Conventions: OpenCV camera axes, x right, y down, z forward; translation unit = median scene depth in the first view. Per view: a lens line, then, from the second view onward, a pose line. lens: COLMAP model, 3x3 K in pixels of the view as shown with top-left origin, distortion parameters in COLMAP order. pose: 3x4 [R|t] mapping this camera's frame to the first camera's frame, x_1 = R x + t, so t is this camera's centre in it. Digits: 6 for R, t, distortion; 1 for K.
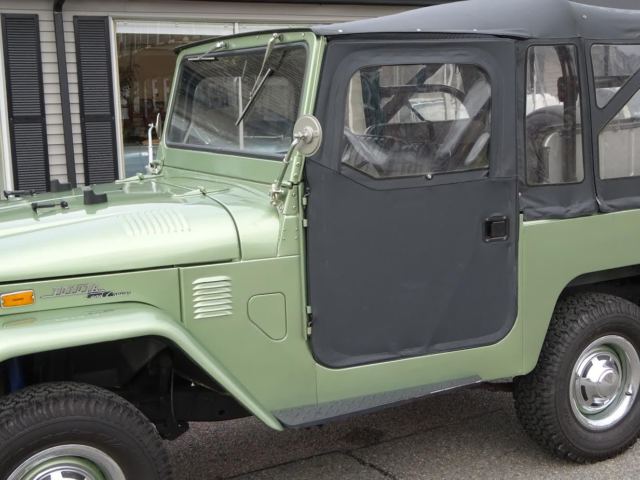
lens RADIAL K [[928.3, 0, 313.5], [0, 928.3, 241.1], [0, 0, 1]] dist [0.001509, 0.000000]
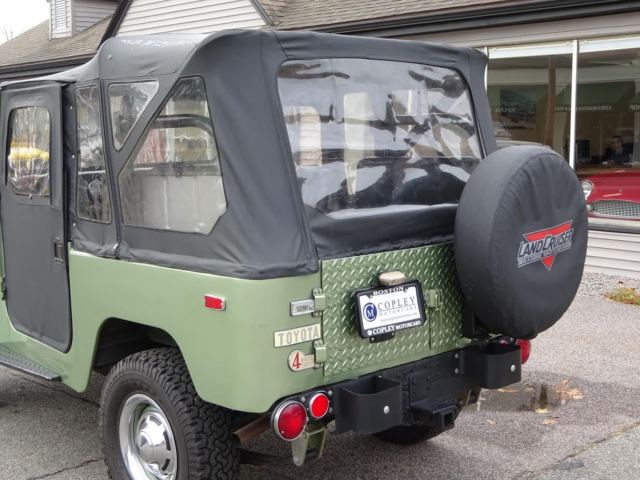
lens RADIAL K [[928.3, 0, 322.4], [0, 928.3, 242.0], [0, 0, 1]] dist [0.001509, 0.000000]
pose [[0.263295, 0.147733, -0.953337, 1.354554], [-0.145788, 0.982949, 0.112057, -0.197031], [0.953636, 0.109481, 0.280343, 0.986587]]
